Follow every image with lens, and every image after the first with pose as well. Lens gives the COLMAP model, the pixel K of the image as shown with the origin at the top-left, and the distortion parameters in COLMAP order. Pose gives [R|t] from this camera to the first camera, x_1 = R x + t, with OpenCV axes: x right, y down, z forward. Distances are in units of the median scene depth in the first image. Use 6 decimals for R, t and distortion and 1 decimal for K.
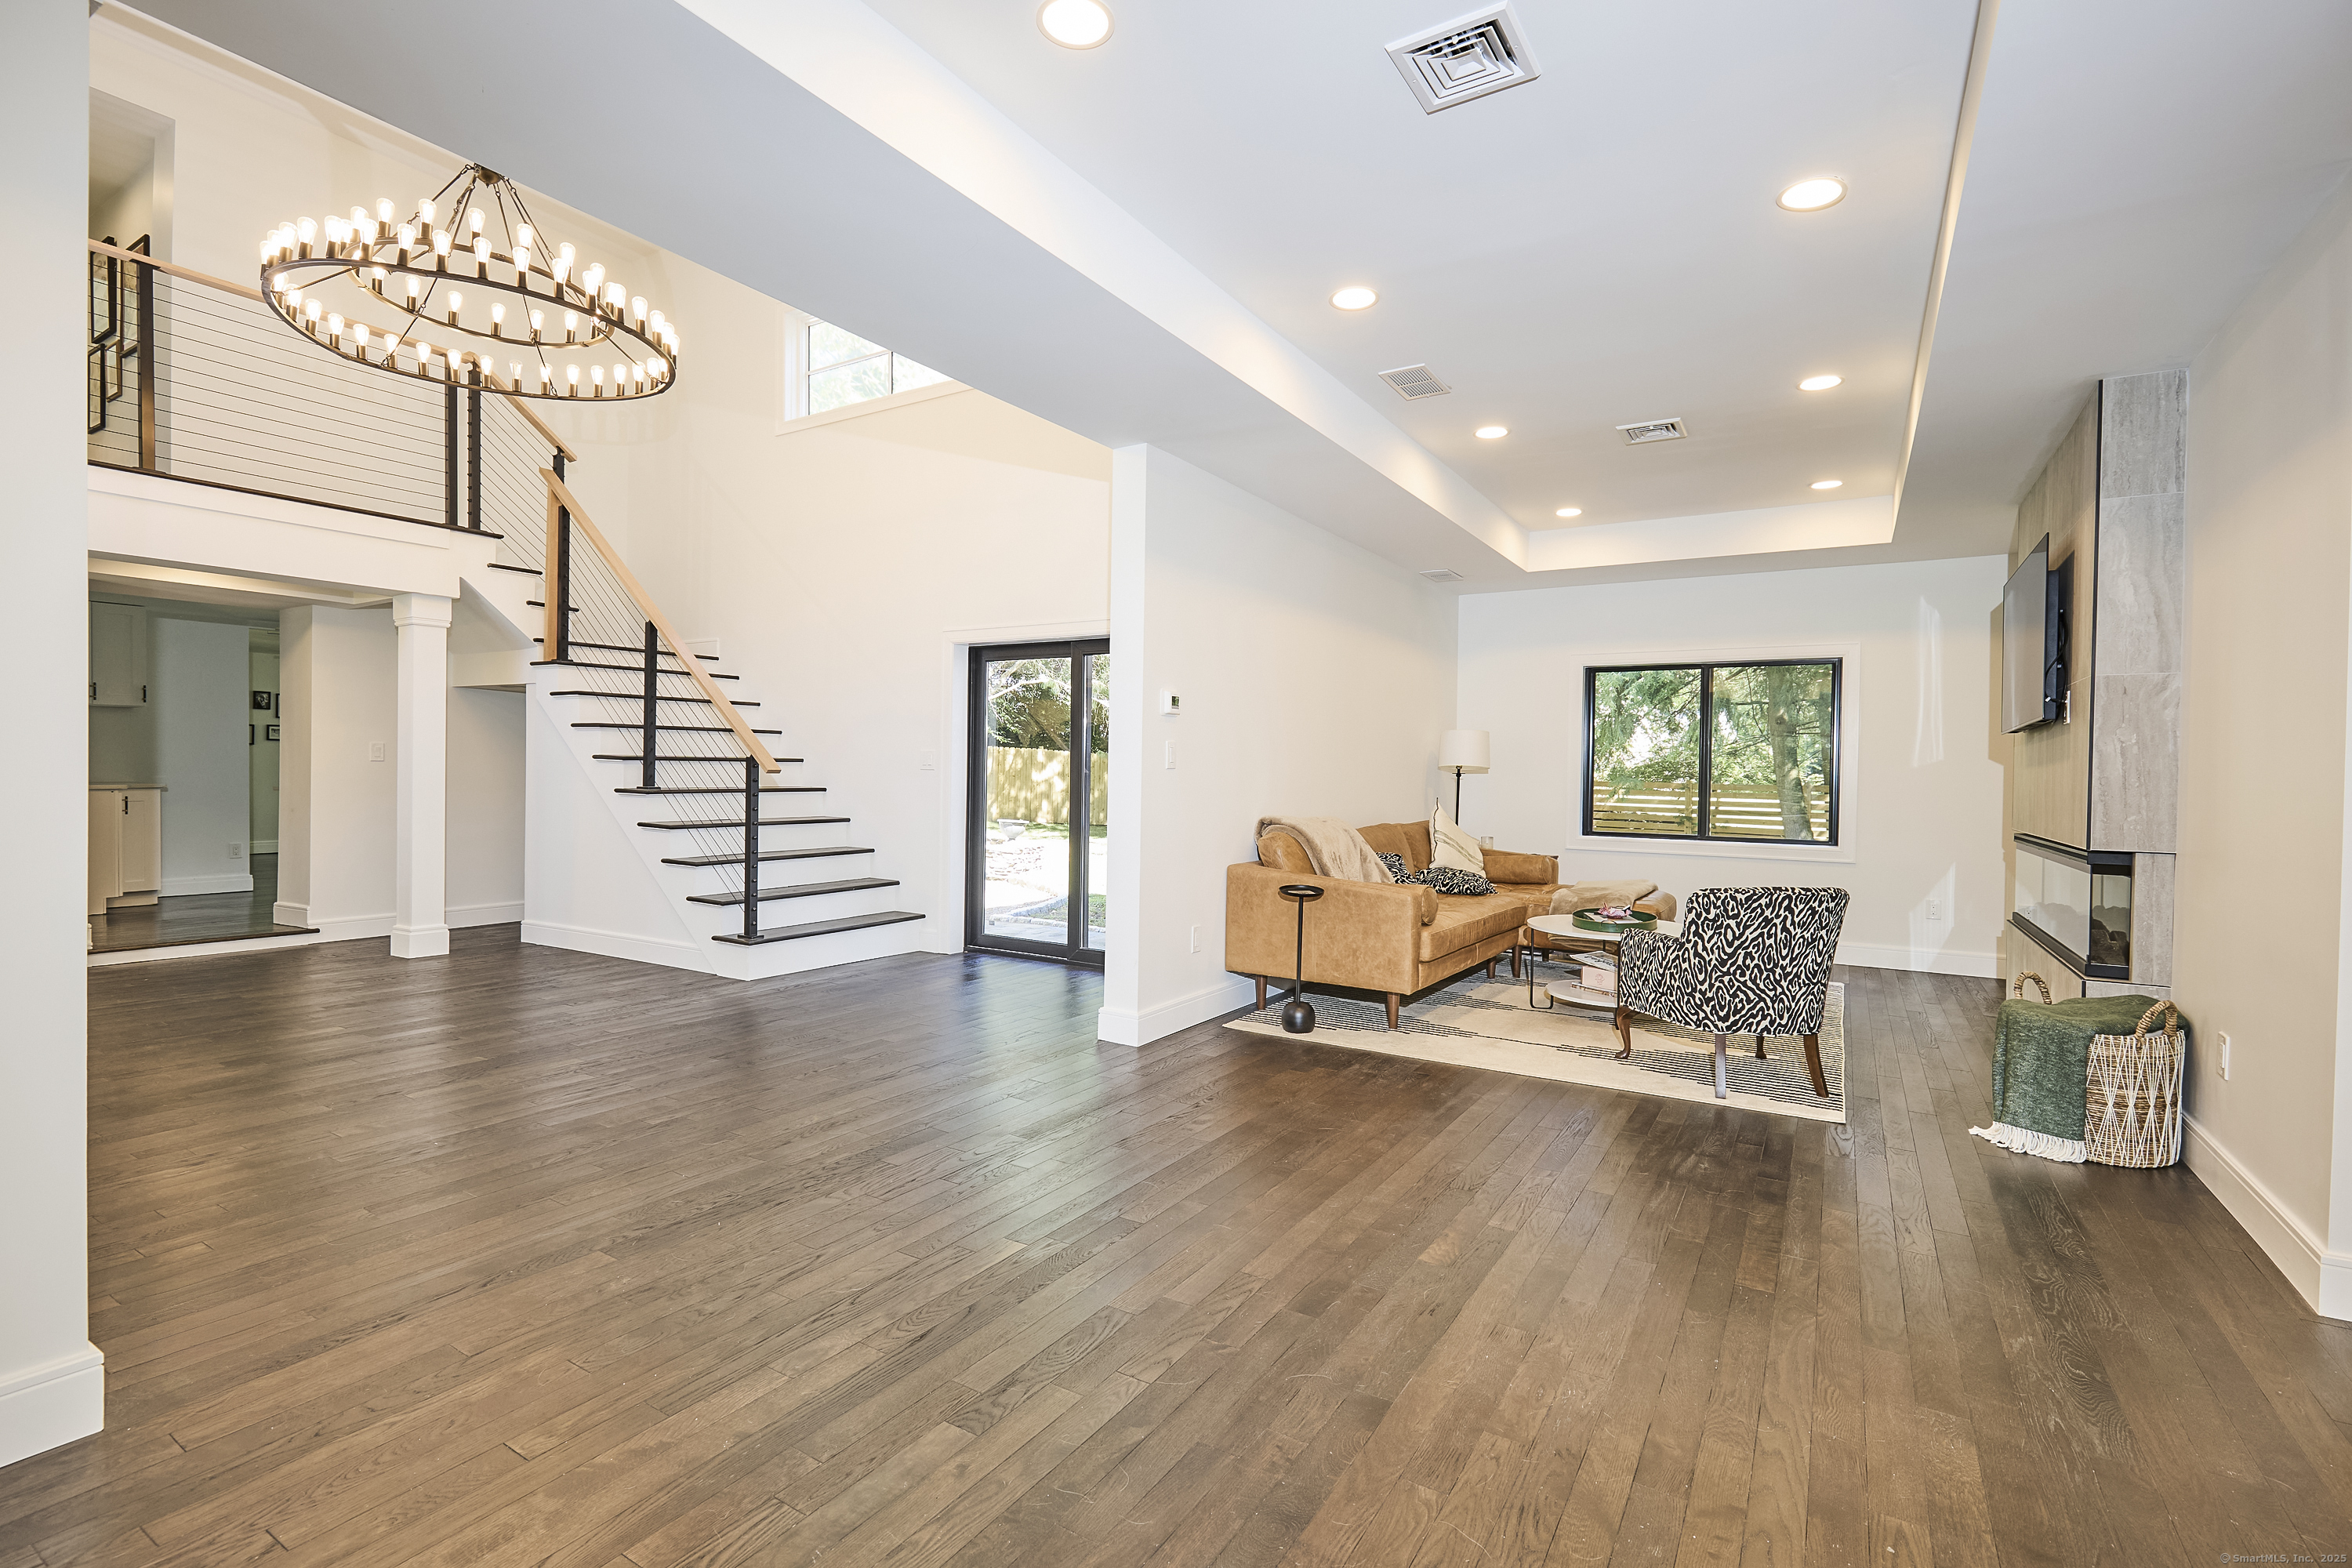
lens RADIAL K [[1074.8, 0, 1180.4], [0, 1074.8, 790.4], [0, 0, 1]] dist [-0.016387, -0.000053]
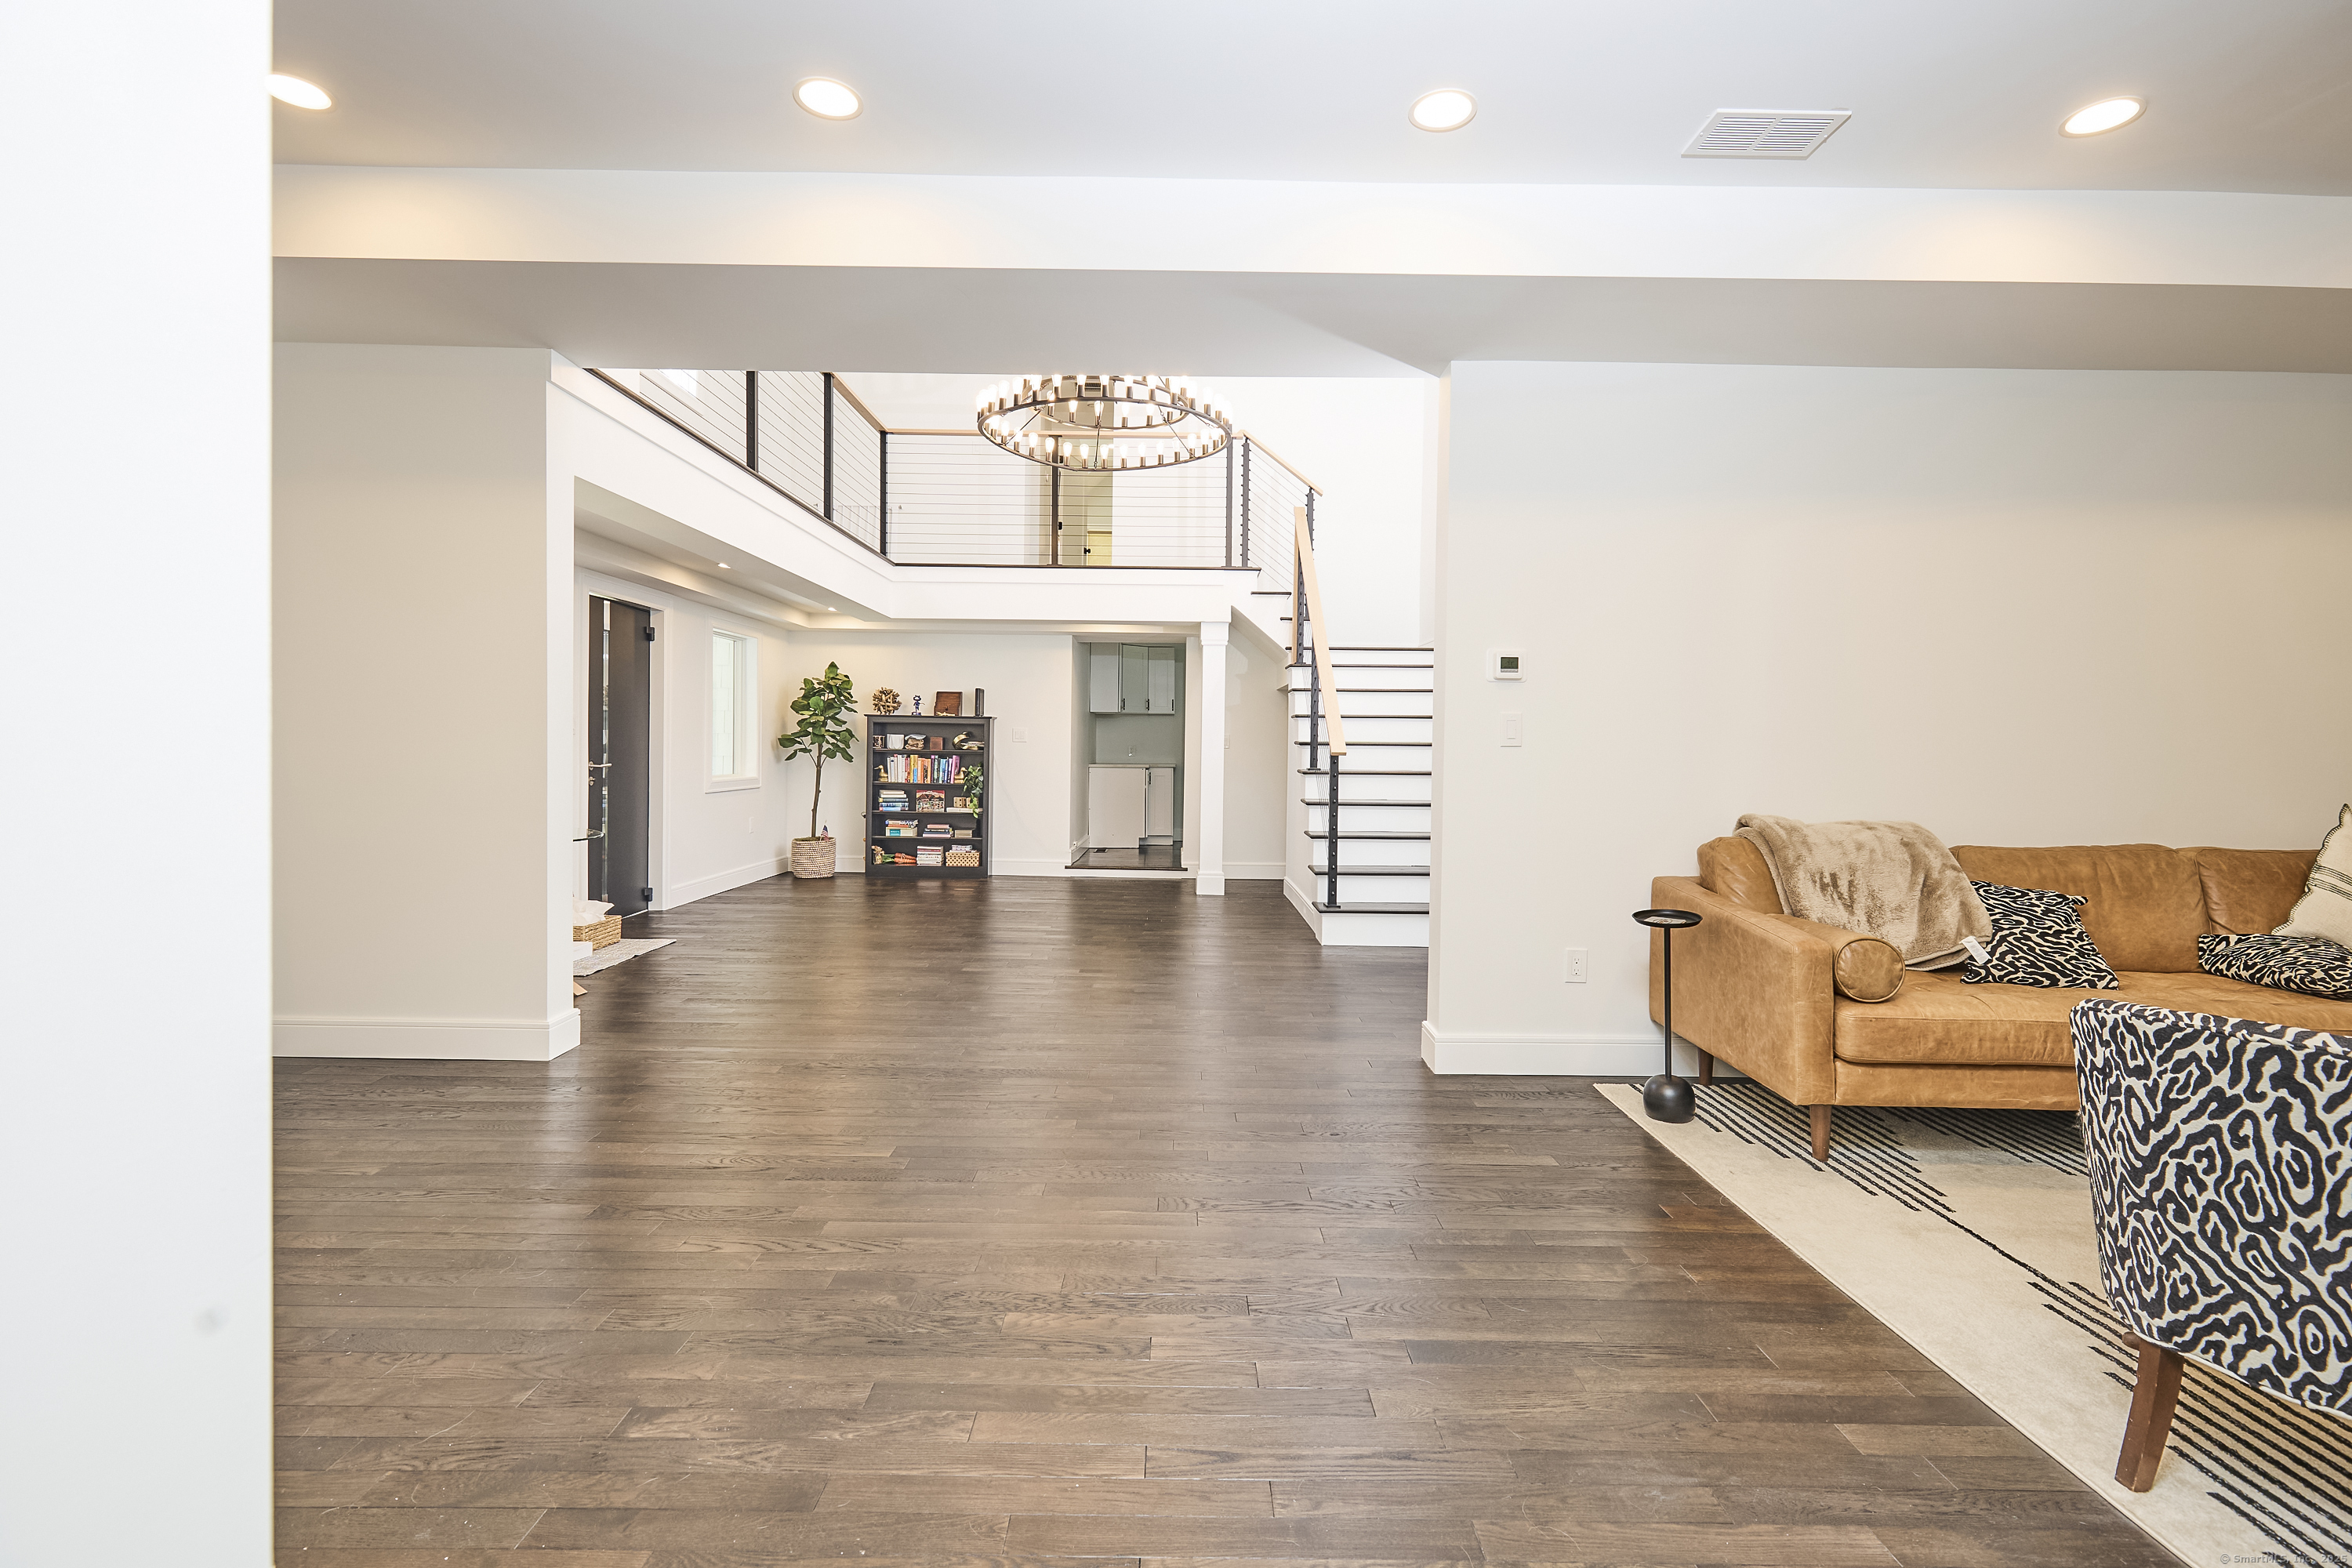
lens RADIAL K [[1074.8, 0, 1175.5], [0, 1074.8, 758.2], [0, 0, 1]] dist [-0.016387, -0.000053]
pose [[0.525524, 0.000782, -0.850778, 0.667904], [-0.021967, 0.999679, -0.012651, 0.005417], [0.850495, 0.025337, 0.525372, 0.437291]]
